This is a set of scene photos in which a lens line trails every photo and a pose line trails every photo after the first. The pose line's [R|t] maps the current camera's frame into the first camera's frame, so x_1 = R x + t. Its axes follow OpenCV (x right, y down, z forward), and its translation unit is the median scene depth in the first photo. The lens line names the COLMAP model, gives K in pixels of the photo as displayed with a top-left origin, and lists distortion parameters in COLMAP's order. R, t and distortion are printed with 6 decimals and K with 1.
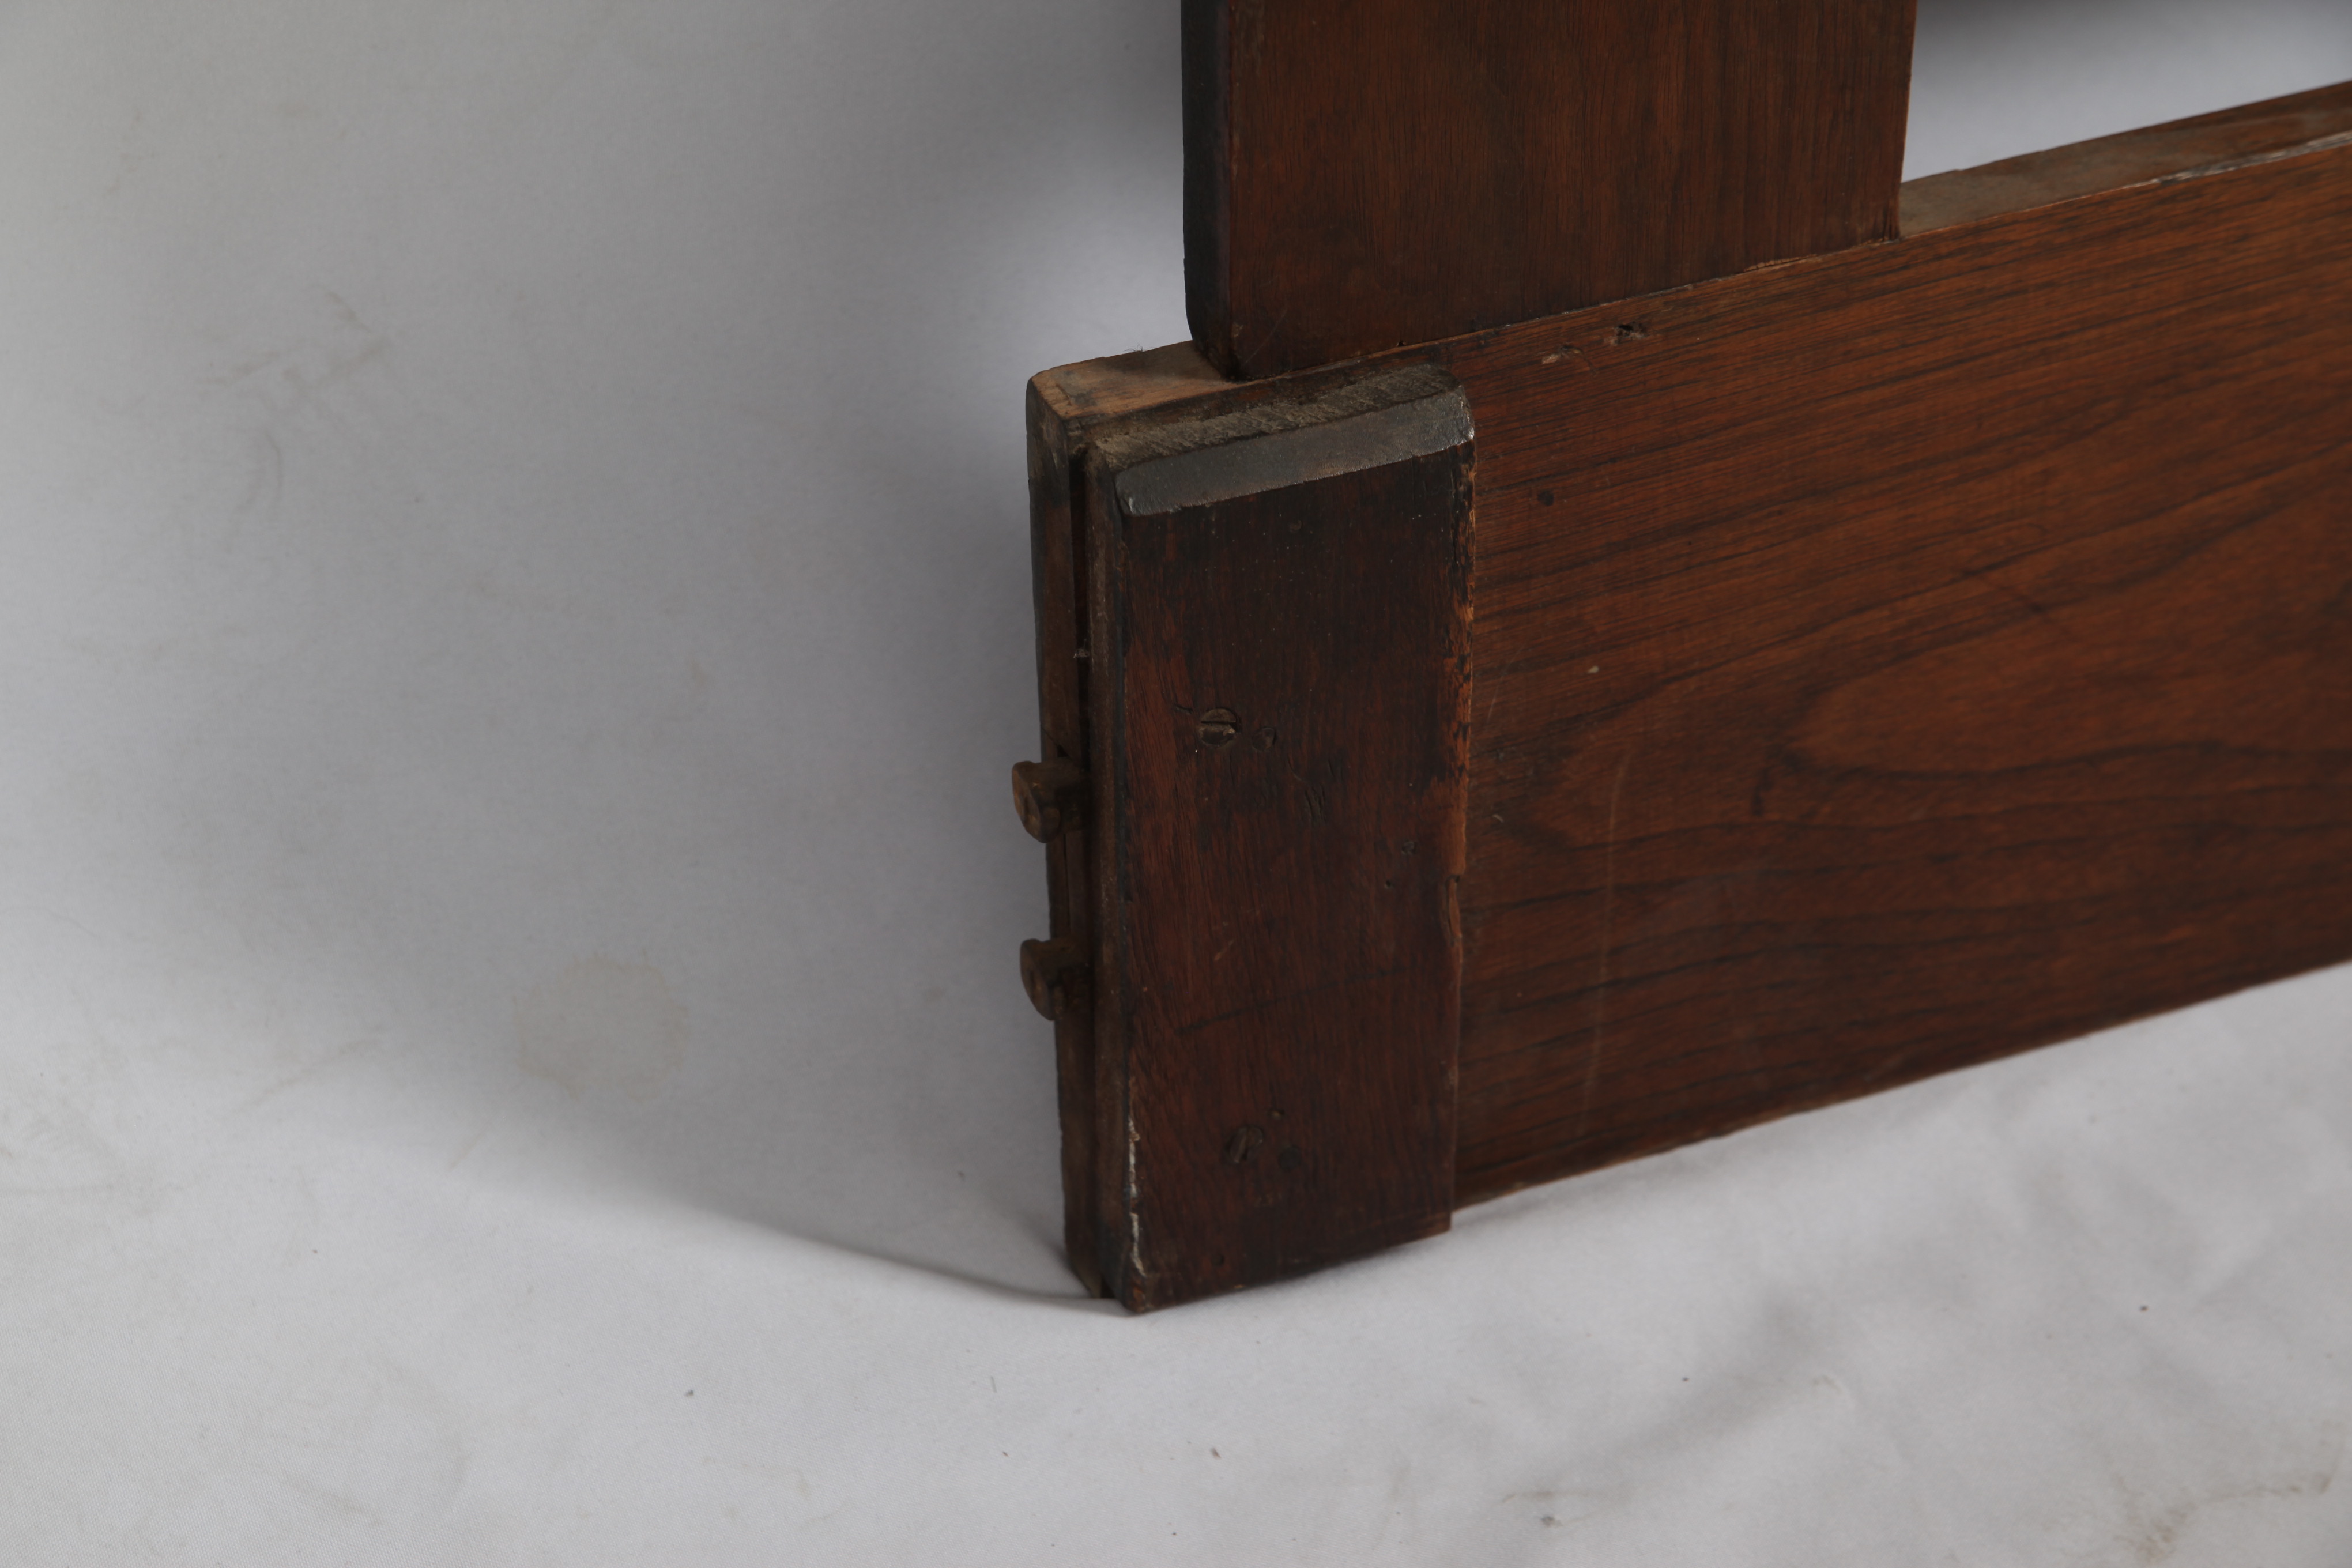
lens RADIAL K [[4538.7, 0, 1176.0], [0, 4538.7, 784.0], [0, 0, 1]] dist [0.124707, 0.216897]
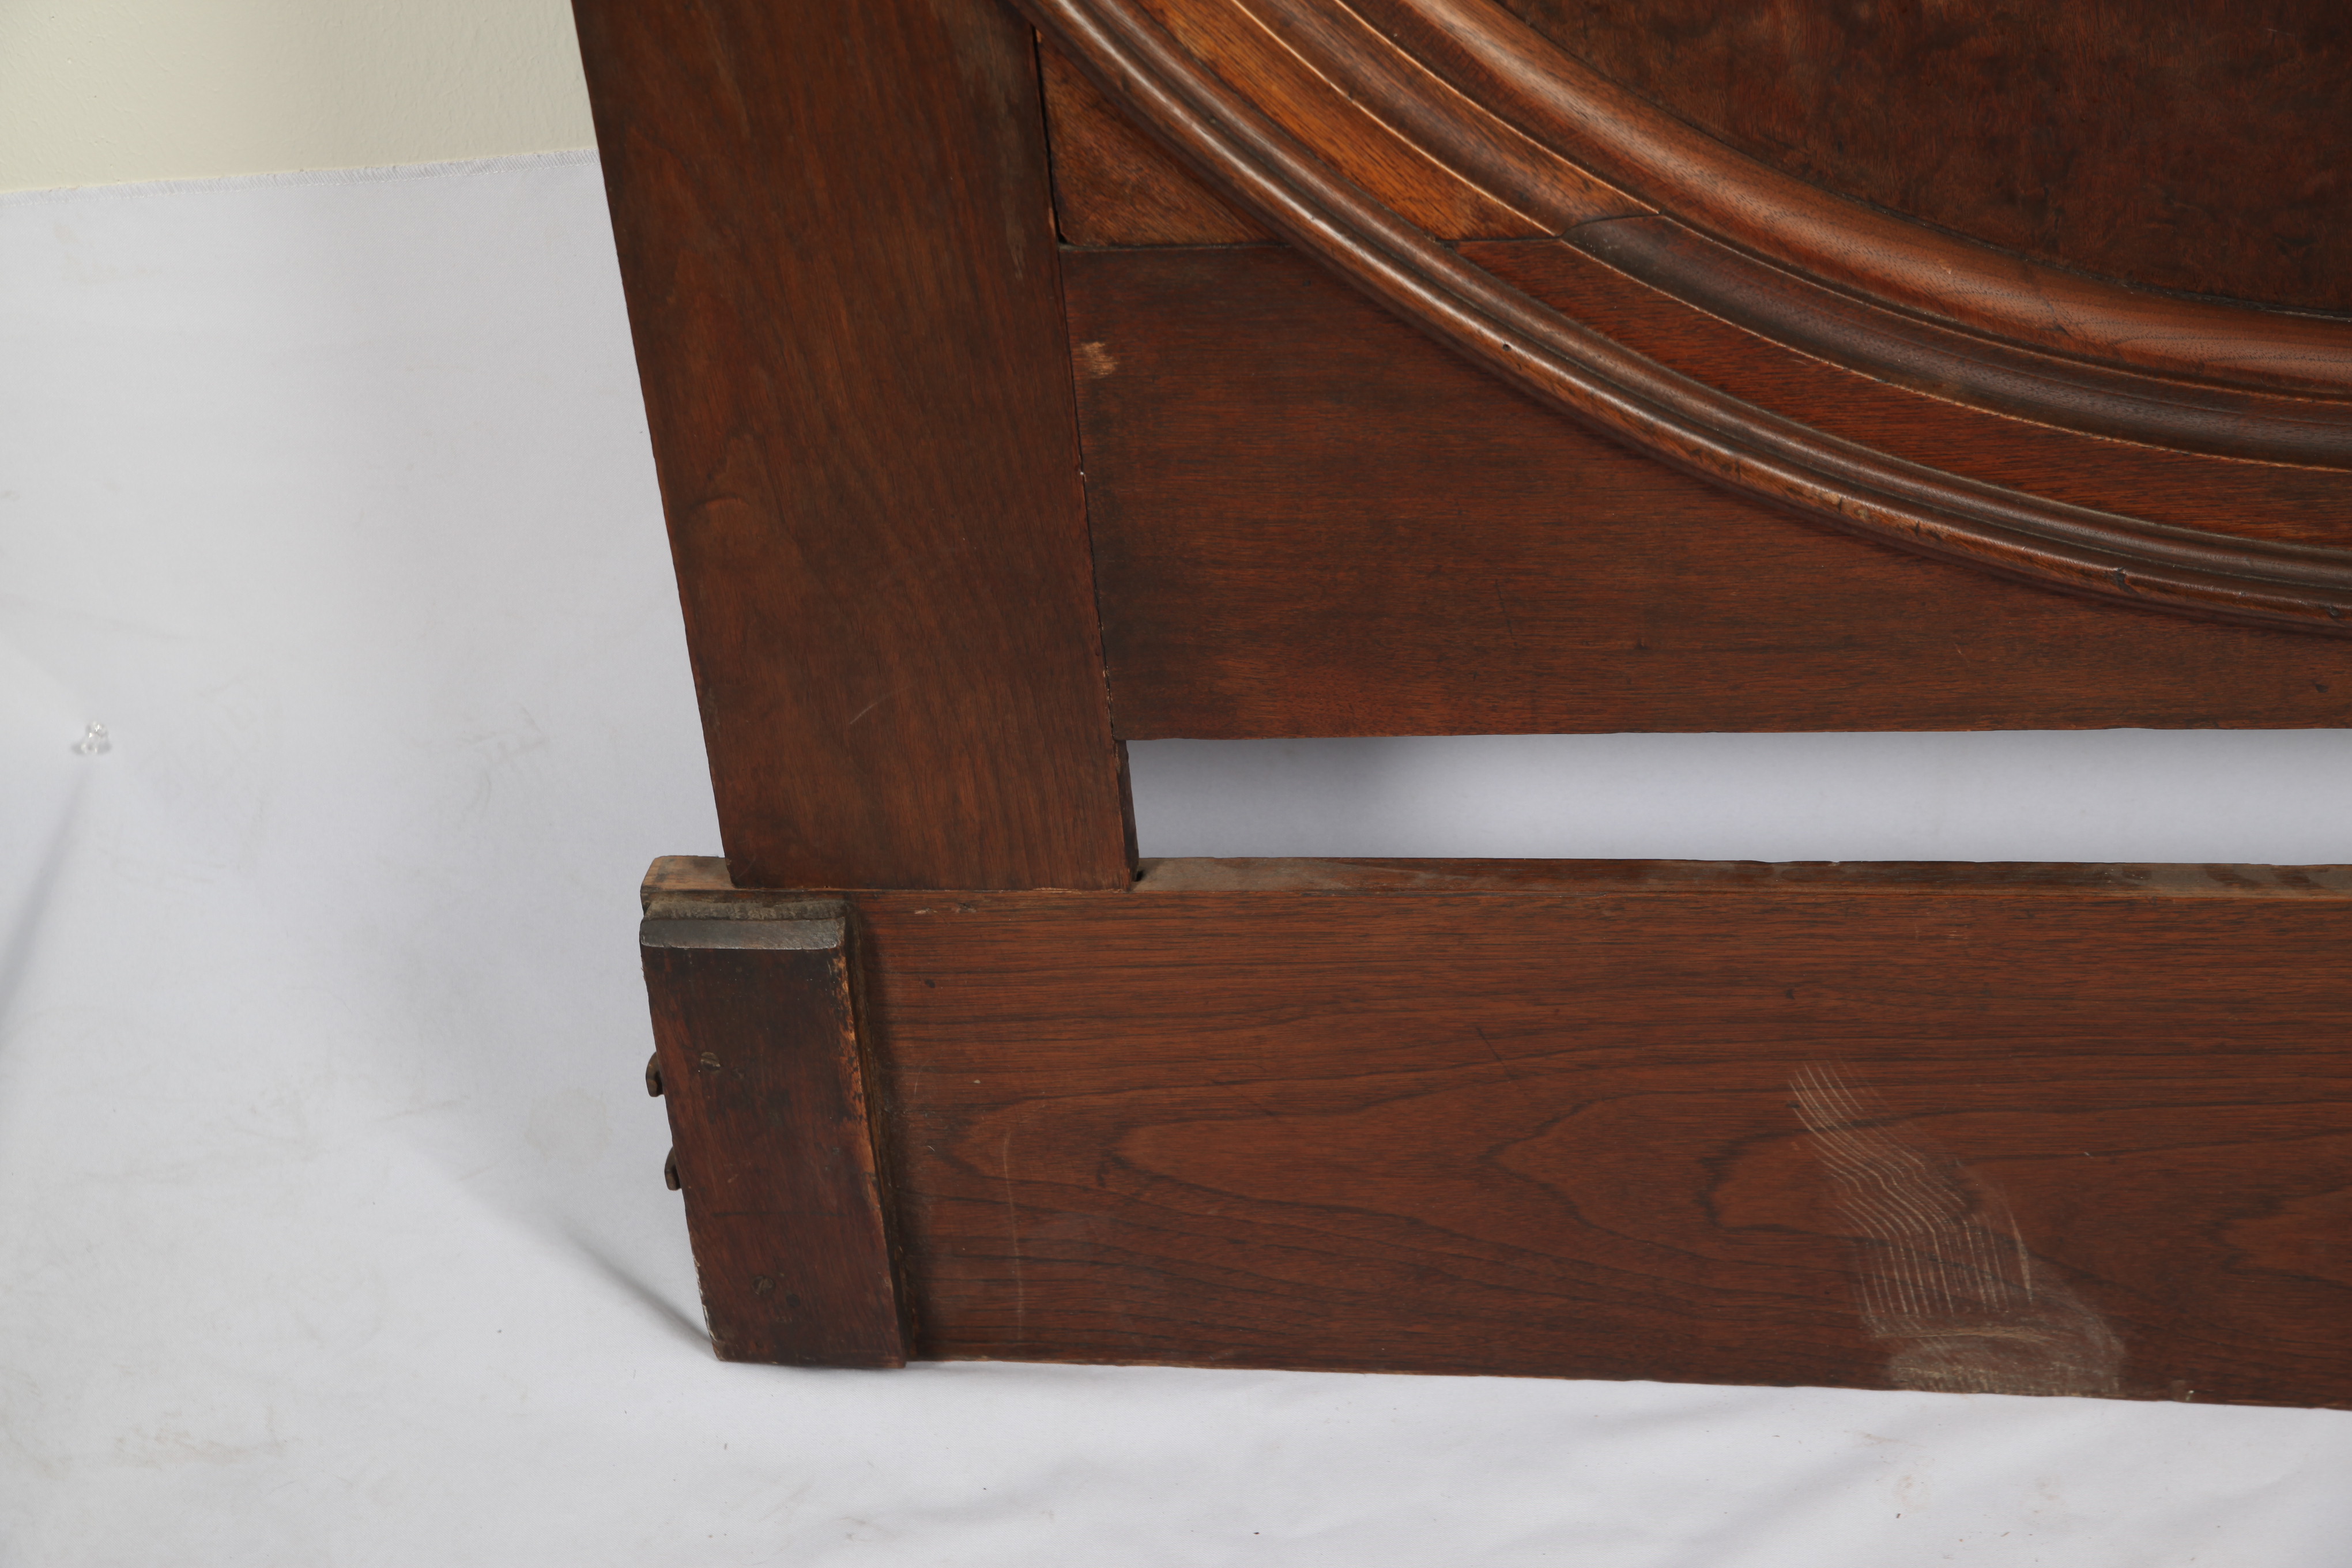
lens RADIAL K [[4362.8, 0, 1176.0], [0, 4362.8, 784.0], [0, 0, 1]] dist [0.242490, -1.080553]
pose [[0.852389, 0.229228, -0.469986, 0.929172], [-0.222295, 0.972384, 0.071100, -0.275398], [0.473304, 0.043871, 0.879806, -0.466886]]
